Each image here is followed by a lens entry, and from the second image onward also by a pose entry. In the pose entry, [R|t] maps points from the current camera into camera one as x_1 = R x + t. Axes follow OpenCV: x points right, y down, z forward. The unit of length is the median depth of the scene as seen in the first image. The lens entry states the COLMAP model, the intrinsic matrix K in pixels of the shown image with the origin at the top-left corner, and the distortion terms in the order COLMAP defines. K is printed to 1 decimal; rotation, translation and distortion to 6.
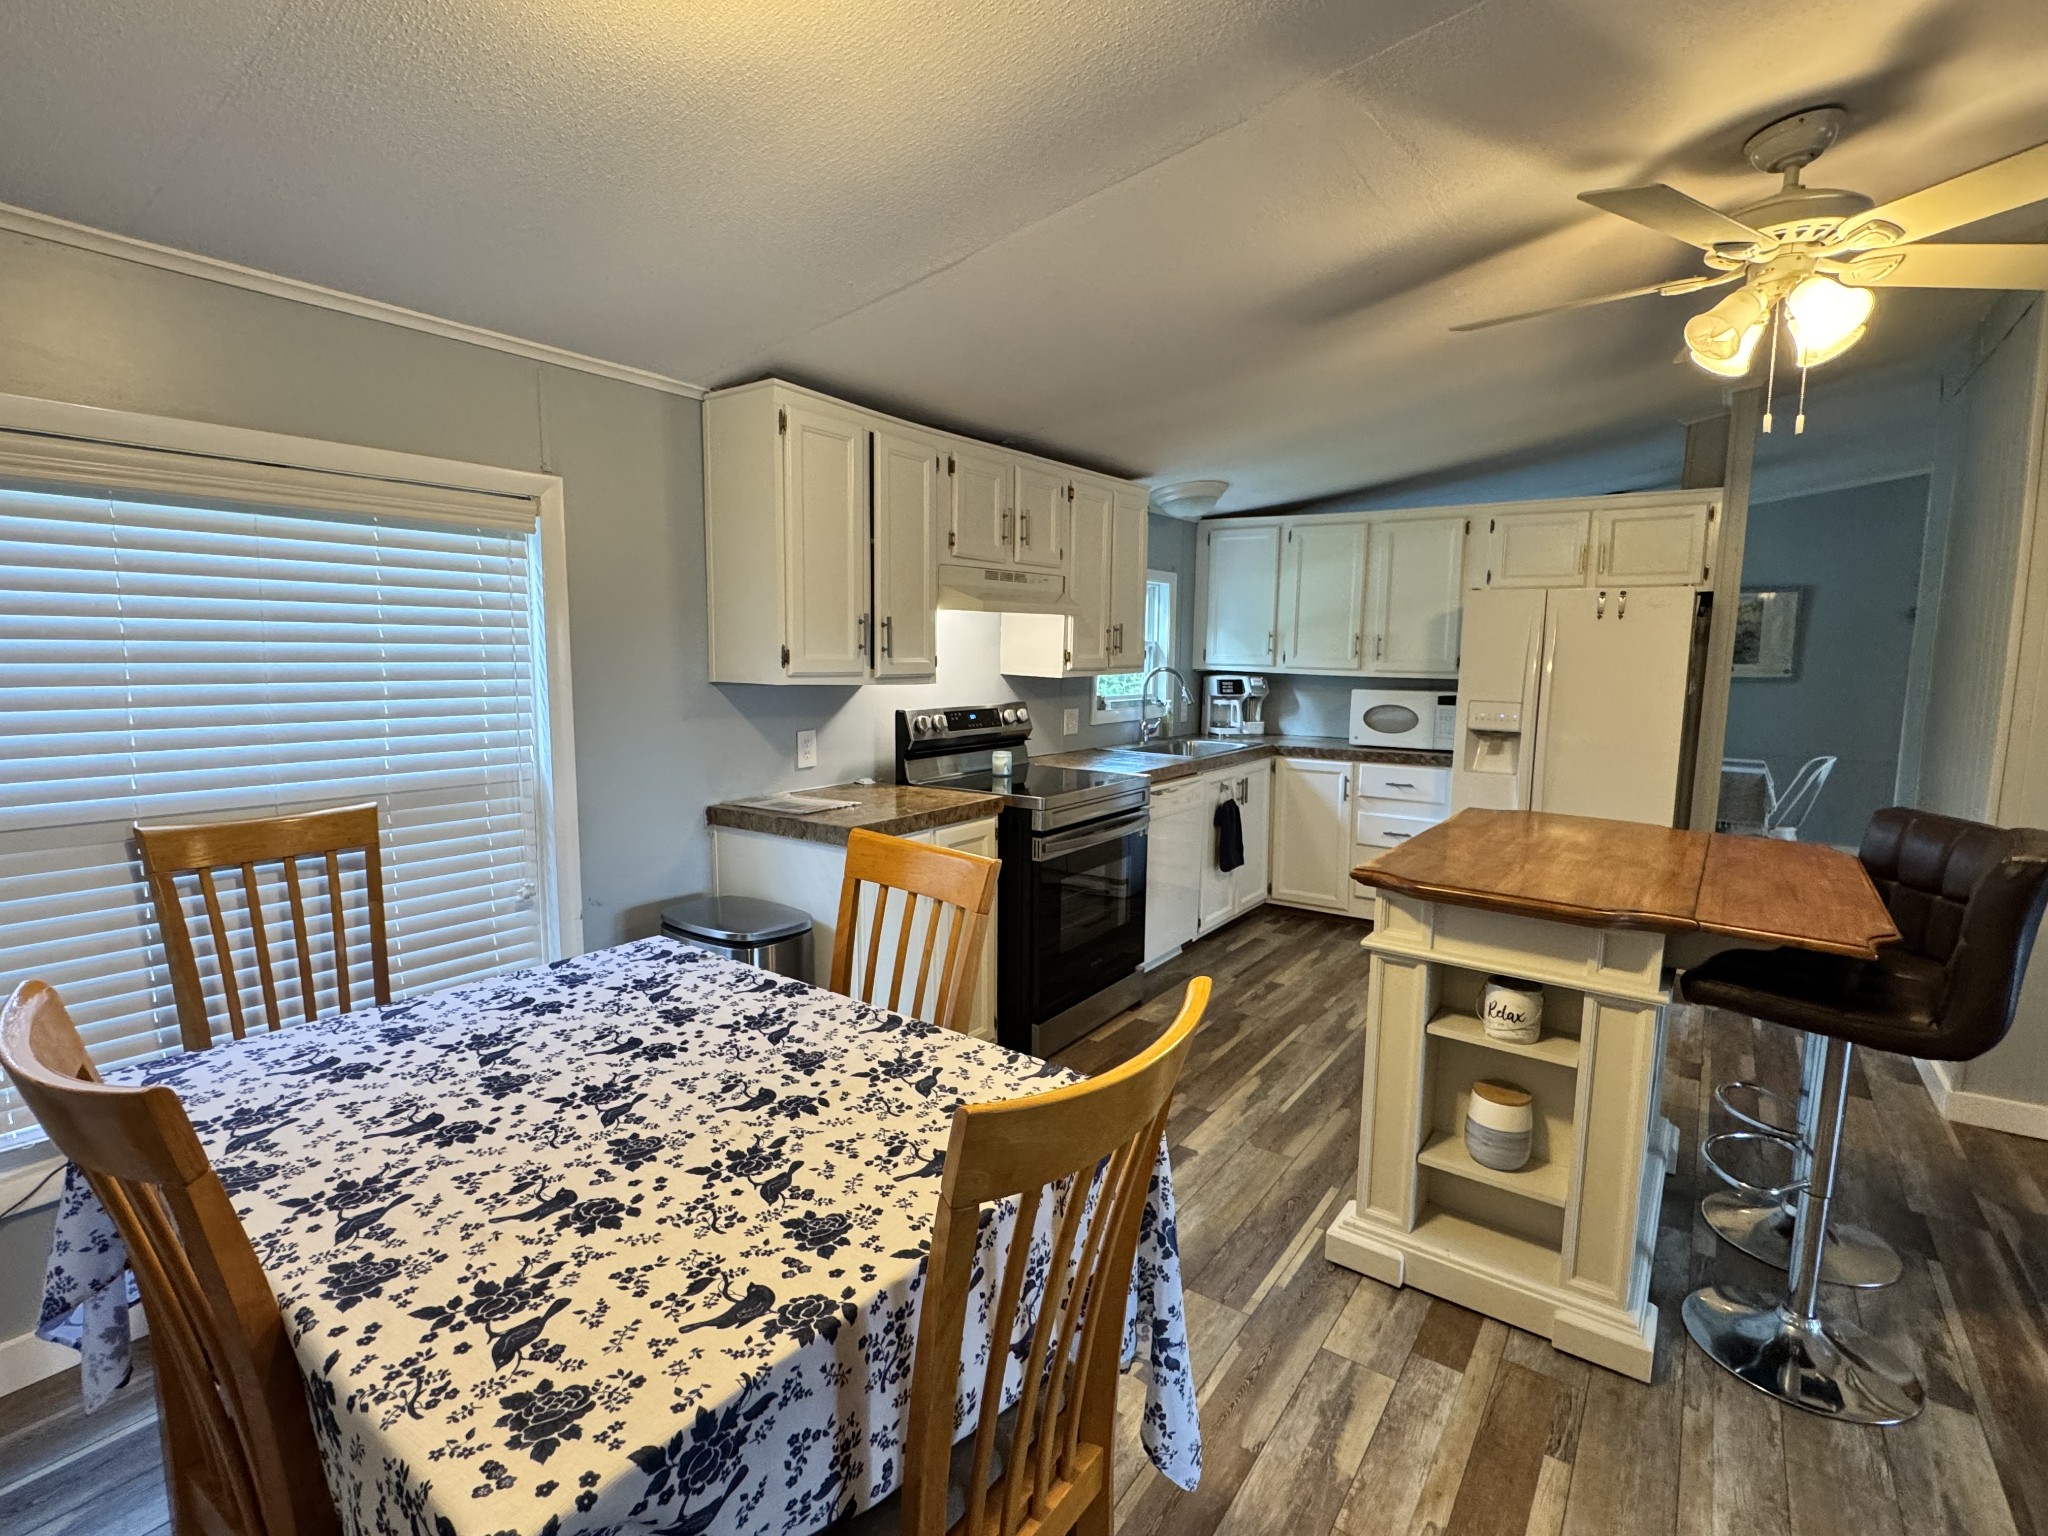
lens RADIAL K [[972.2, 0, 1020.8], [0, 972.2, 767.3], [0, 0, 1]] dist [-0.002552, 0.000510]
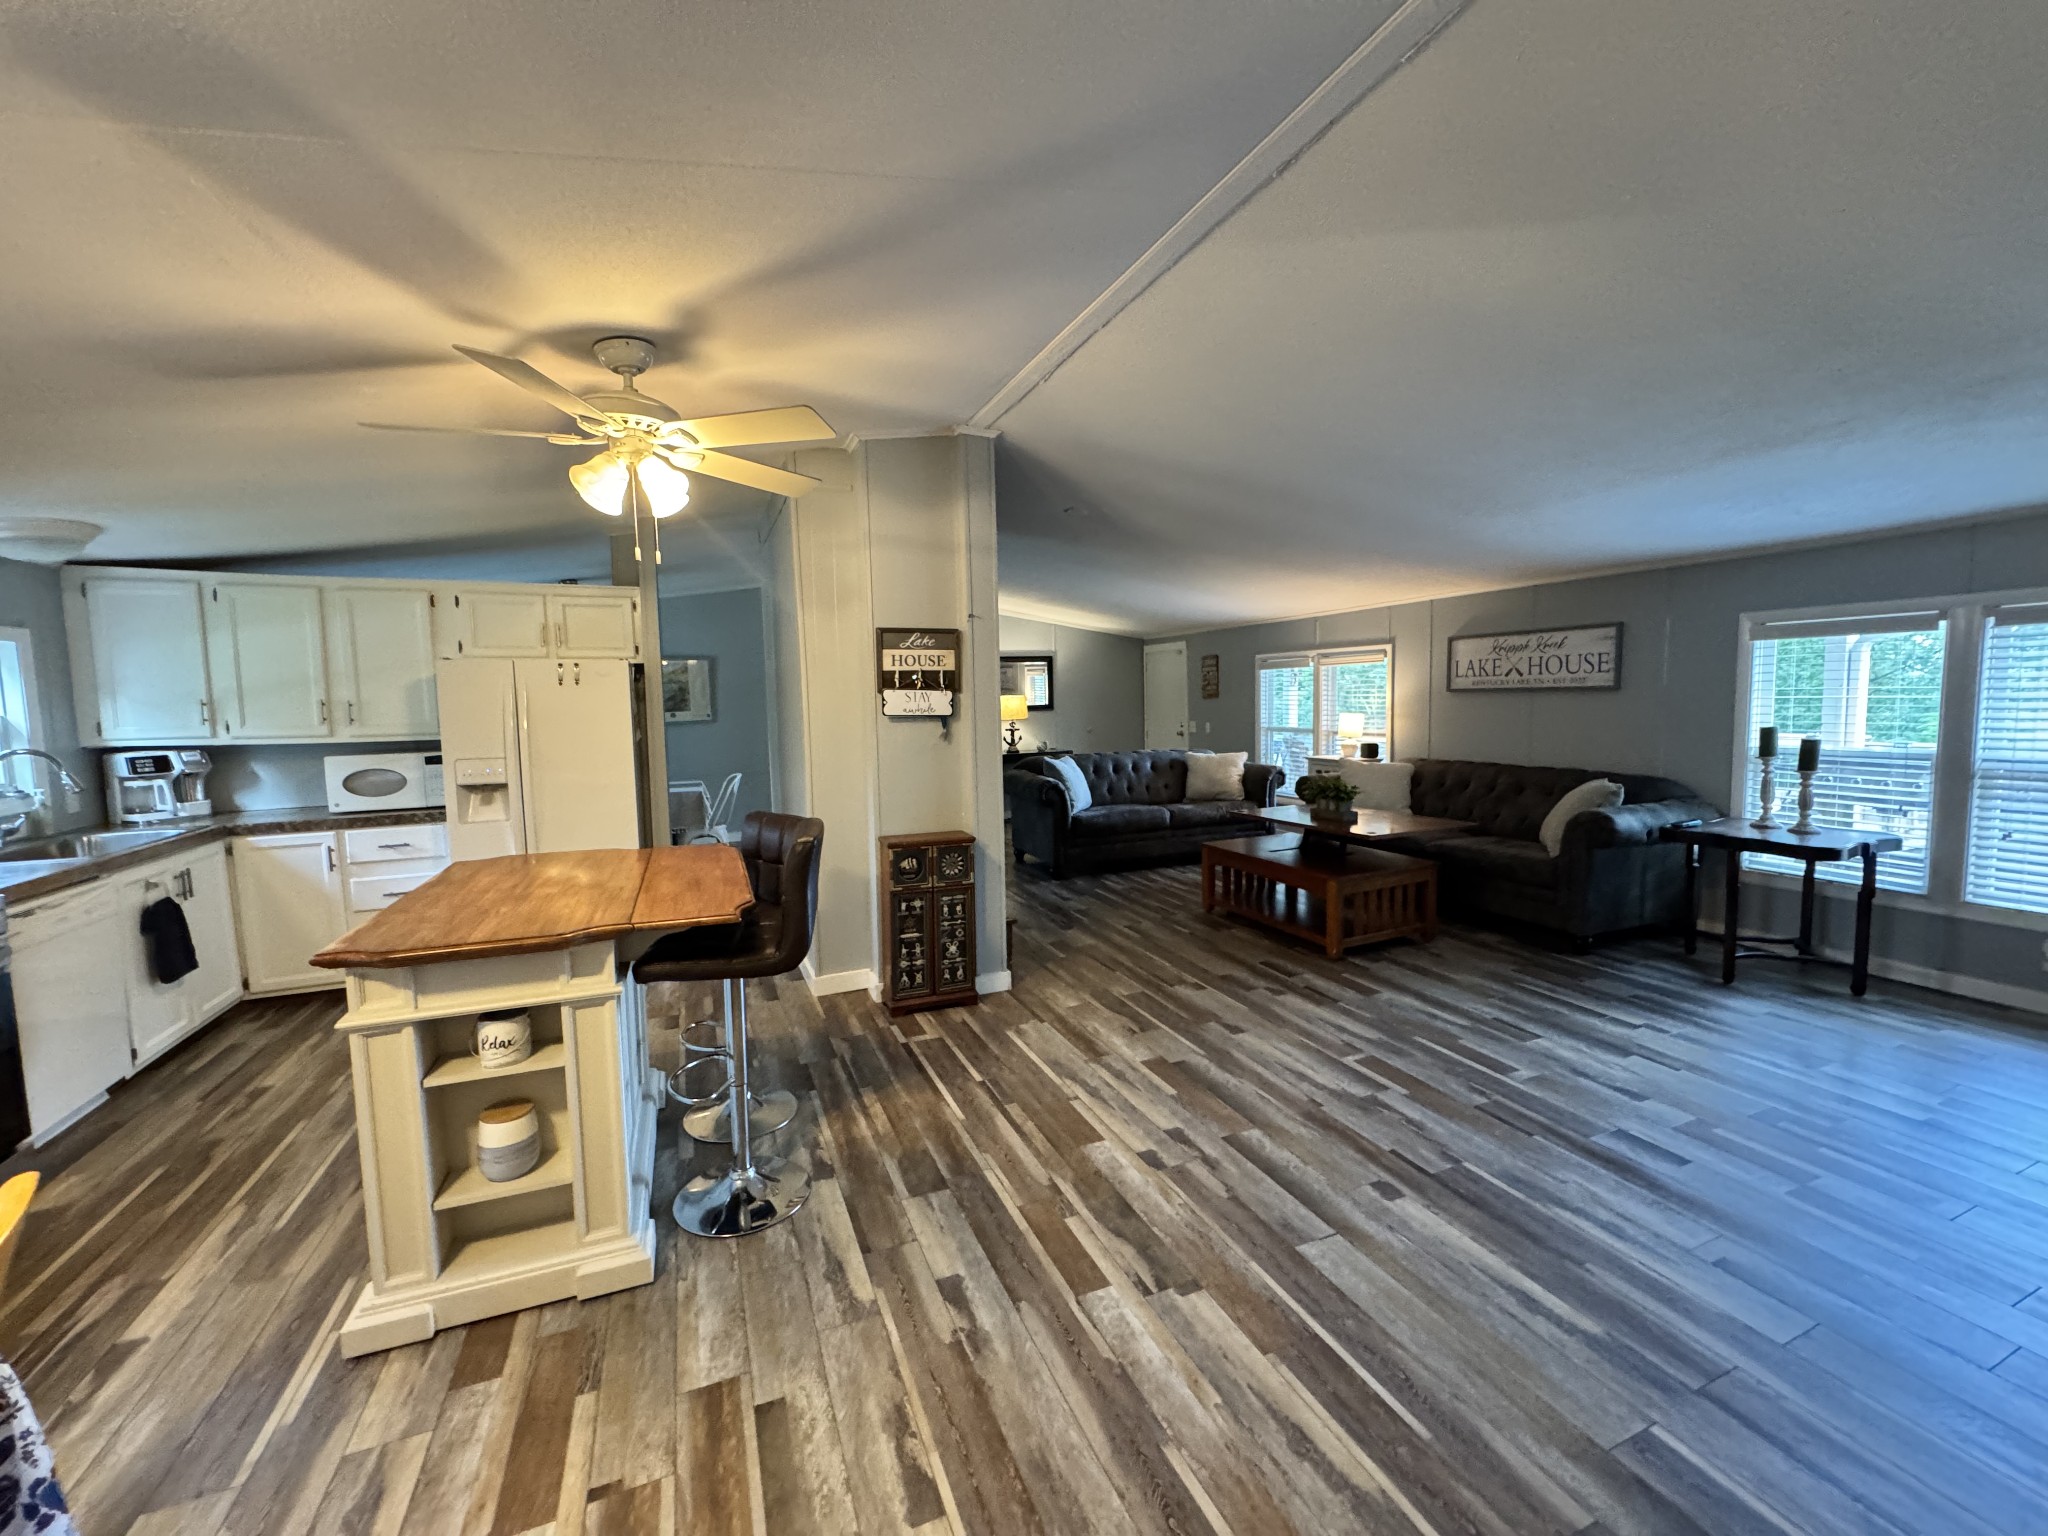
lens RADIAL K [[814.7, 0, 1019.6], [0, 814.7, 765.9], [0, 0, 1]] dist [-0.002625, 0.000022]
pose [[0.527668, -0.094845, 0.844139, 0.035753], [0.126412, 0.991449, 0.032377, -0.017237], [-0.839992, 0.089625, 0.535146, -0.041594]]
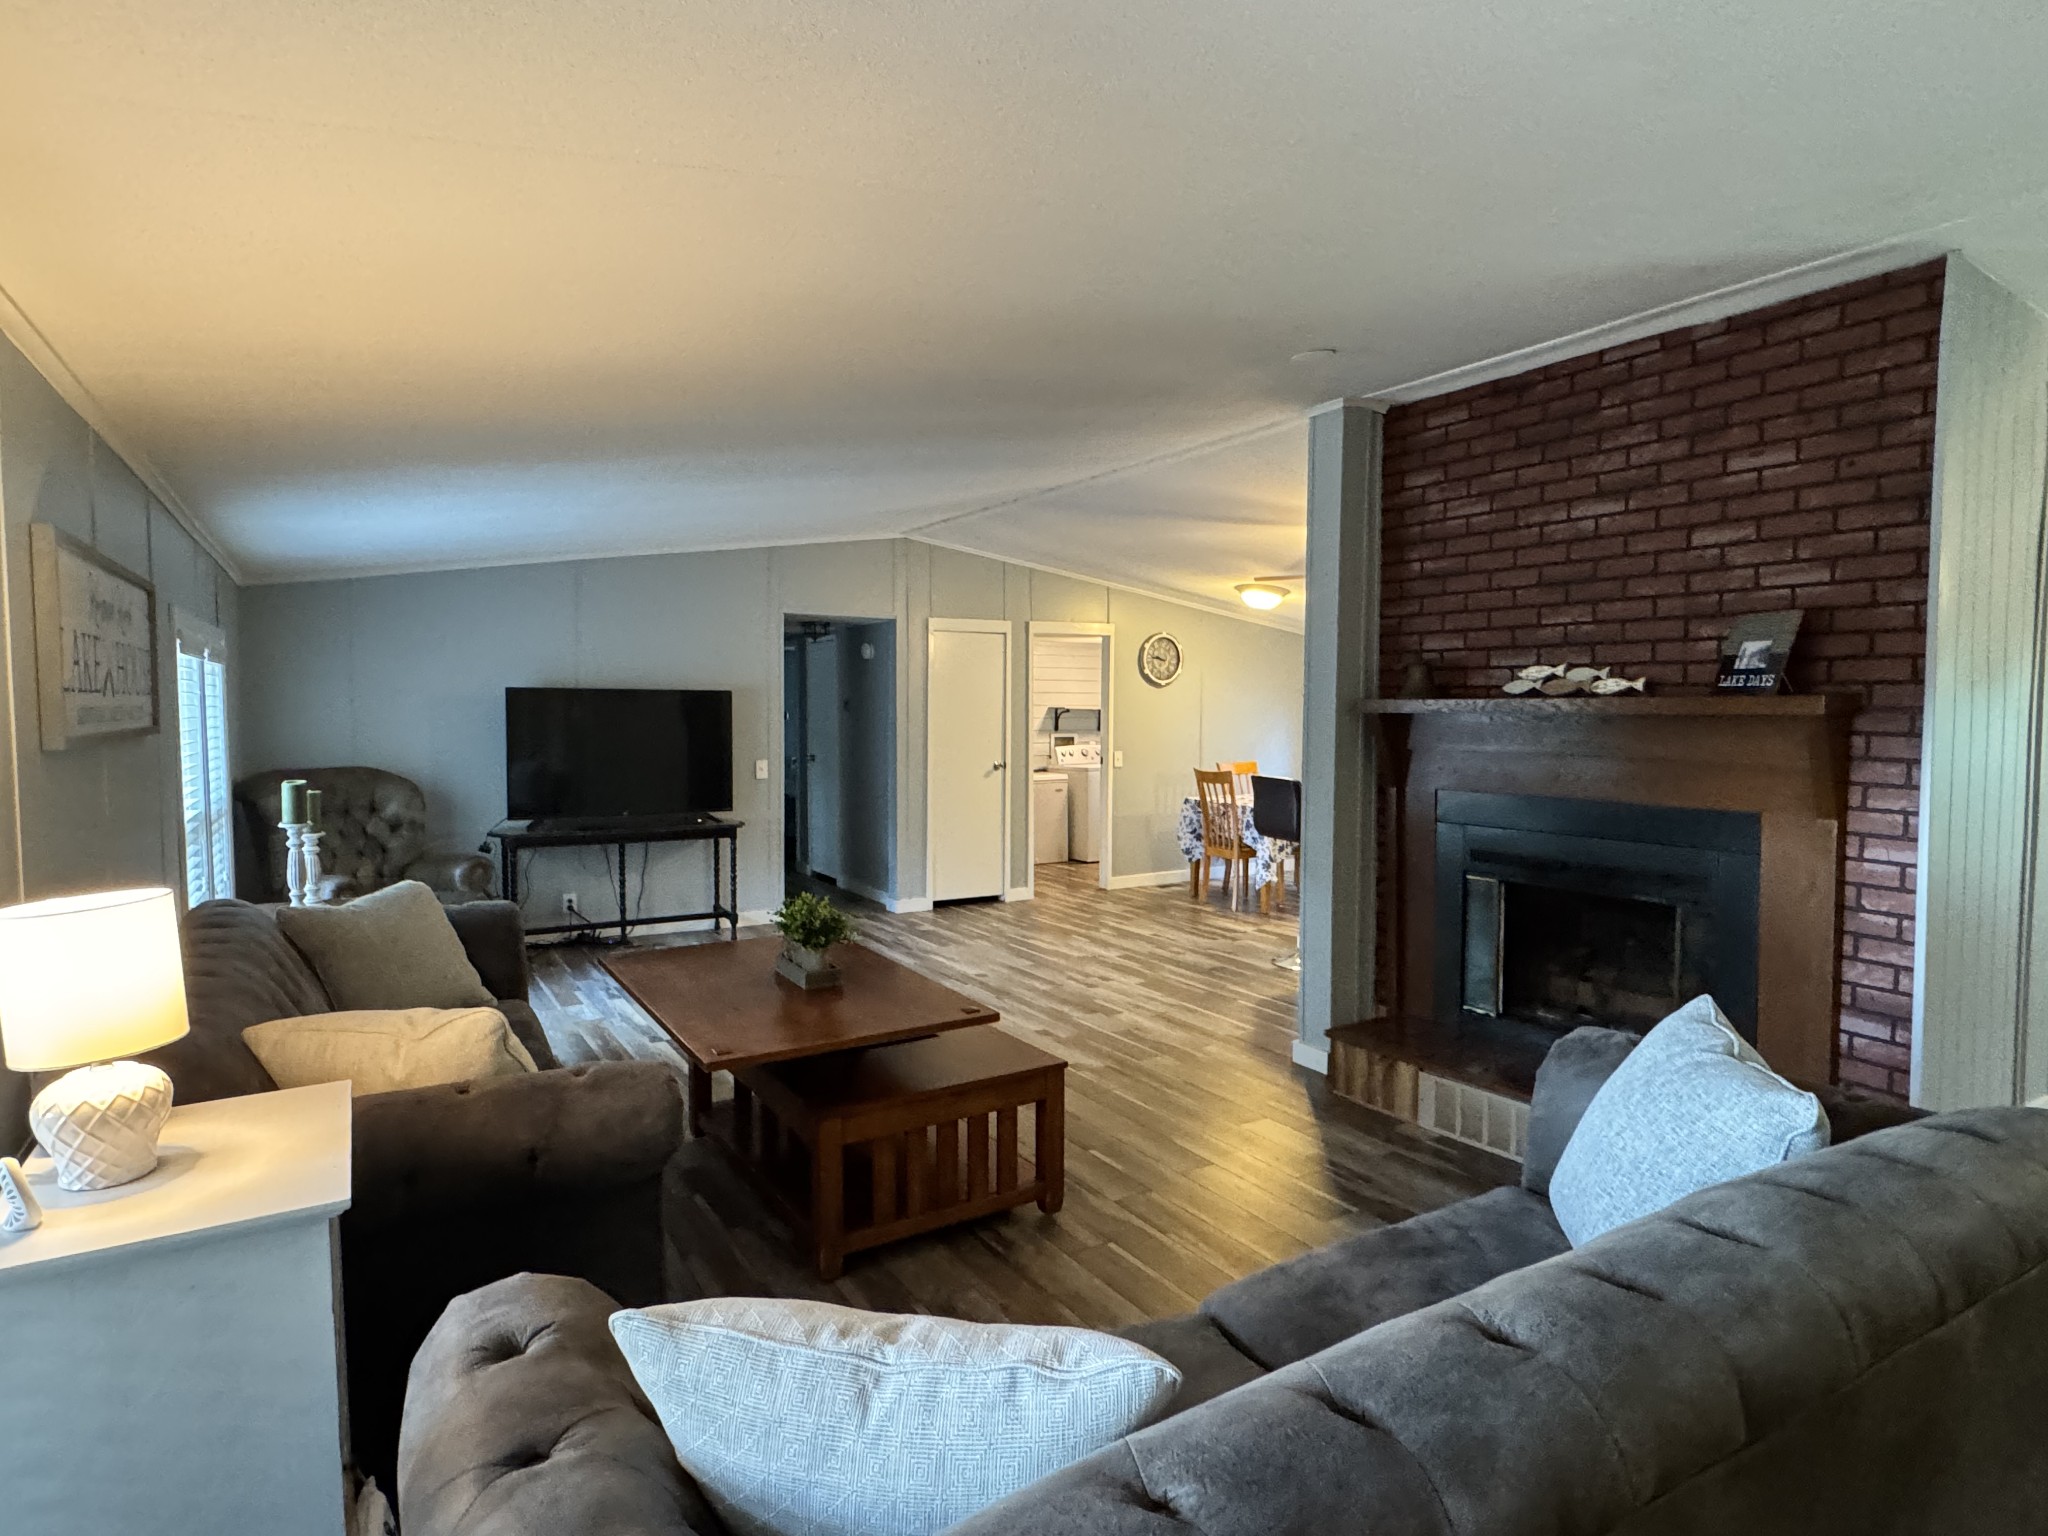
lens RADIAL K [[1098.3, 0, 1021.4], [0, 1098.3, 764.0], [0, 0, 1]] dist [-0.013317, -0.000206]
pose [[-0.389599, 0.038570, -0.920176, 2.954586], [-0.112957, 0.989578, 0.089304, -0.123788], [0.914031, 0.138733, -0.381182, 1.004974]]
